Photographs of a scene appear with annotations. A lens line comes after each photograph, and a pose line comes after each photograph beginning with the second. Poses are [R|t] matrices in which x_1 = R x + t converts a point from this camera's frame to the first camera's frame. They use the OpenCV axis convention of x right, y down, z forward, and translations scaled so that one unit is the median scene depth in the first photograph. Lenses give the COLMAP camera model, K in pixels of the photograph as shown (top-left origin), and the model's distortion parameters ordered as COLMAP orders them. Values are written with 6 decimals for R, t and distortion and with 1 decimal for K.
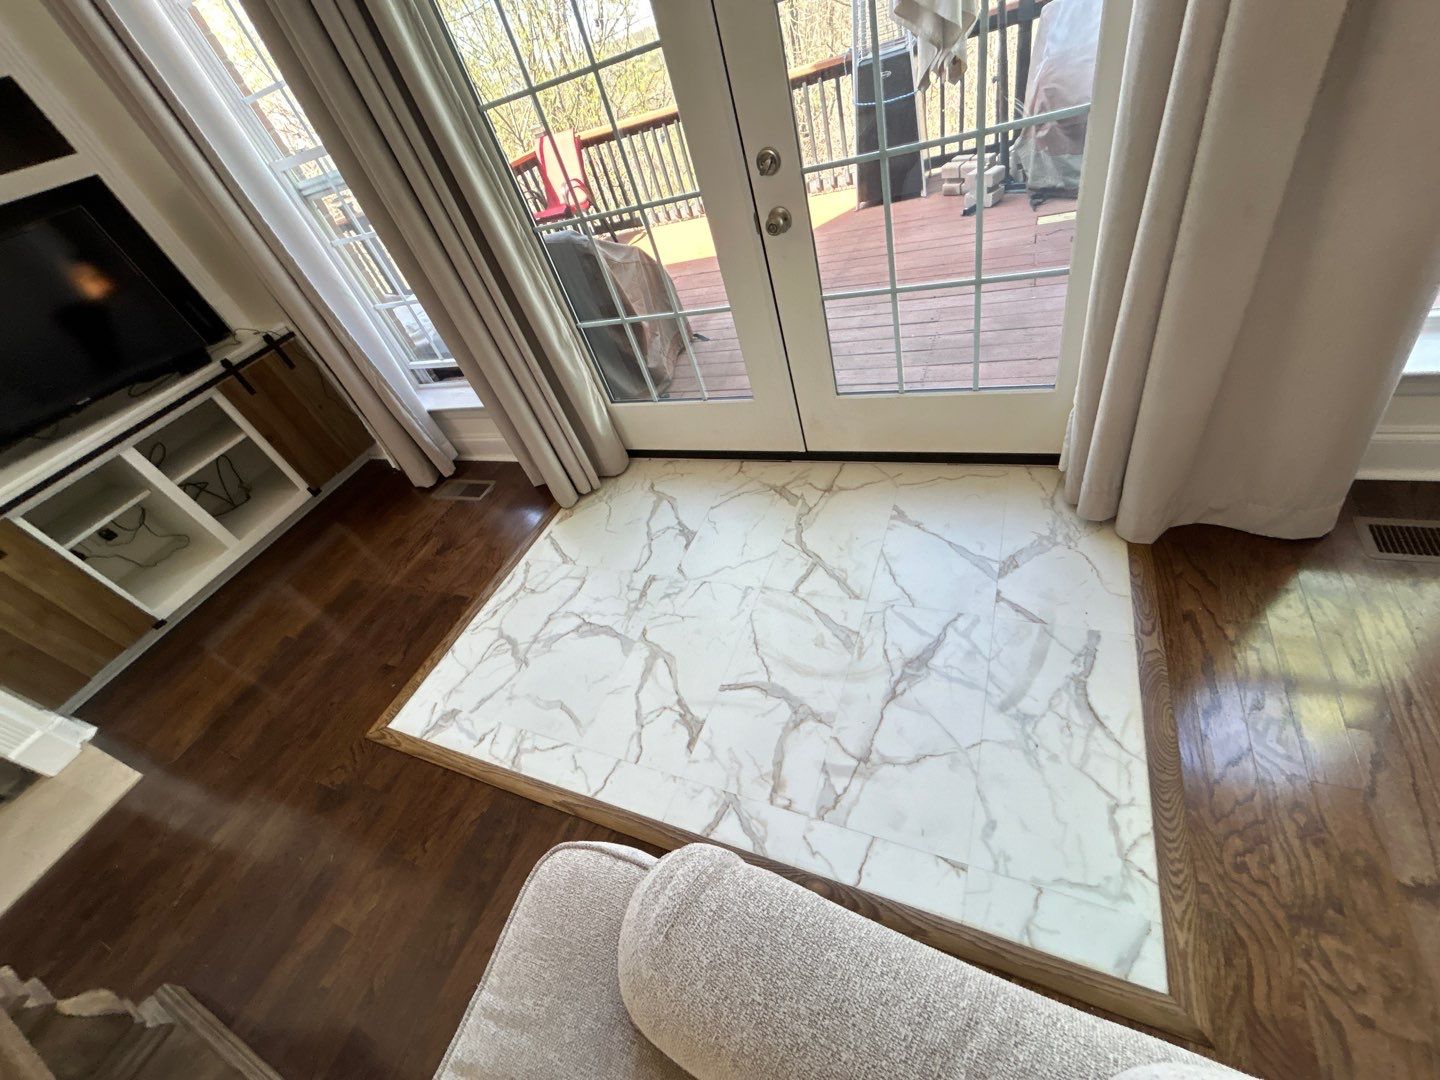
lens RADIAL K [[582.7, 0, 720.0], [0, 582.7, 540.0], [0, 0, 1]] dist [-0.002153, -0.000137]
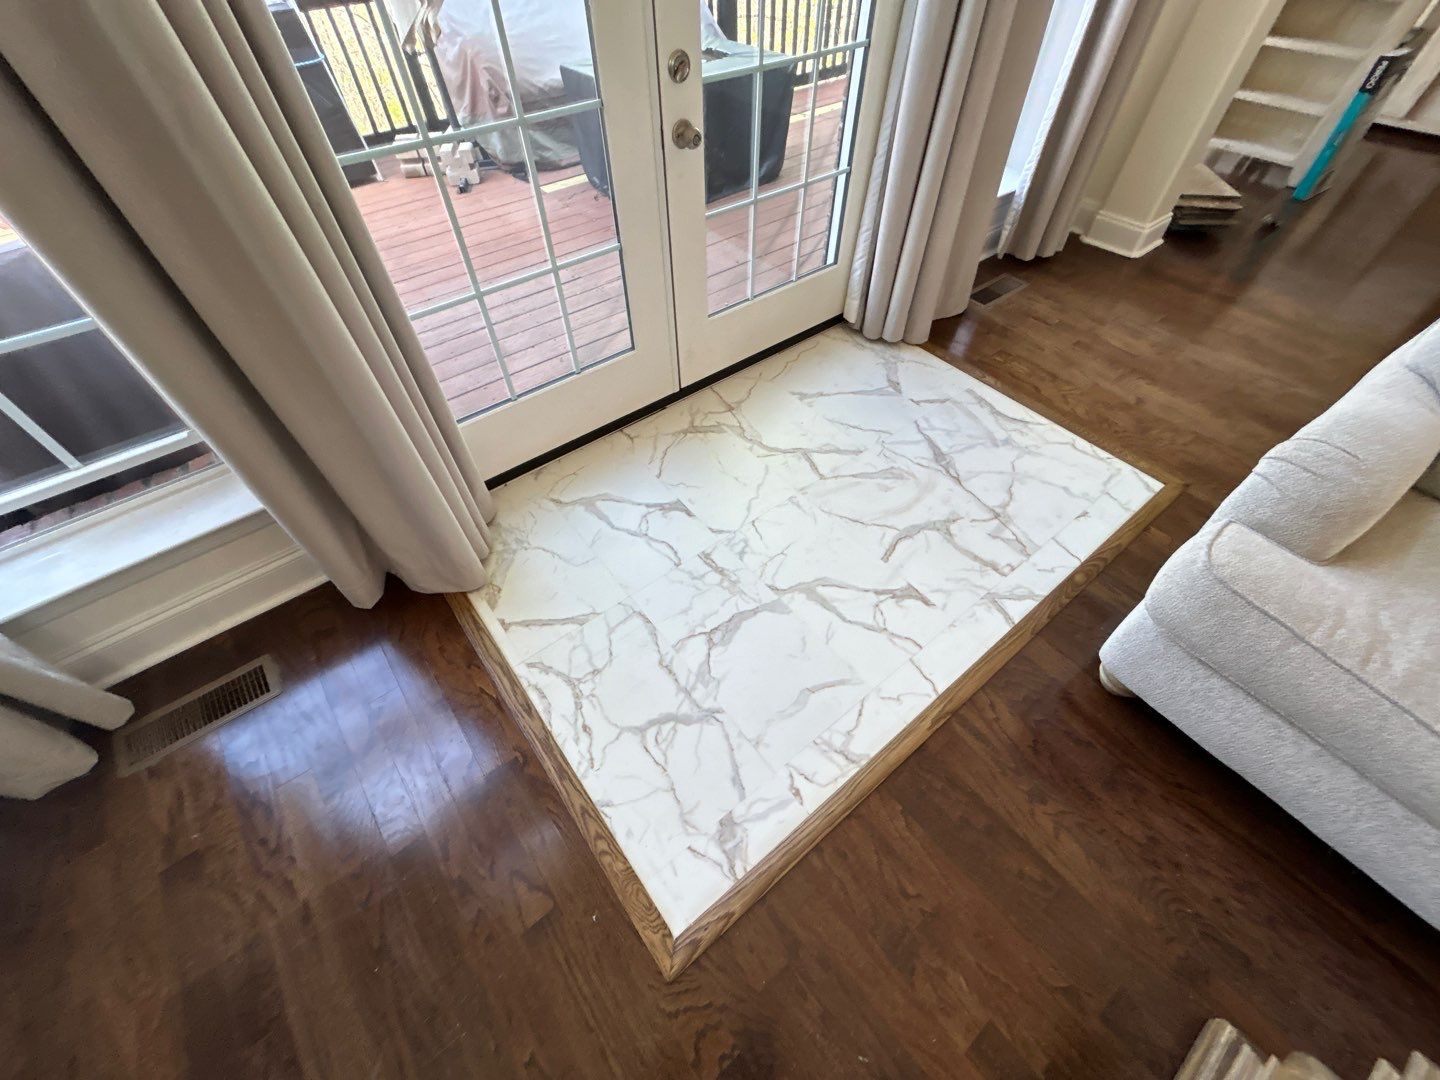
lens RADIAL K [[582.7, 0, 720.0], [0, 582.7, 540.0], [0, 0, 1]] dist [-0.002153, -0.000137]
pose [[0.474160, -0.482218, 0.736640, -0.860821], [0.501831, 0.835484, 0.223905, -0.160610], [-0.723421, 0.263502, 0.638144, 0.489405]]
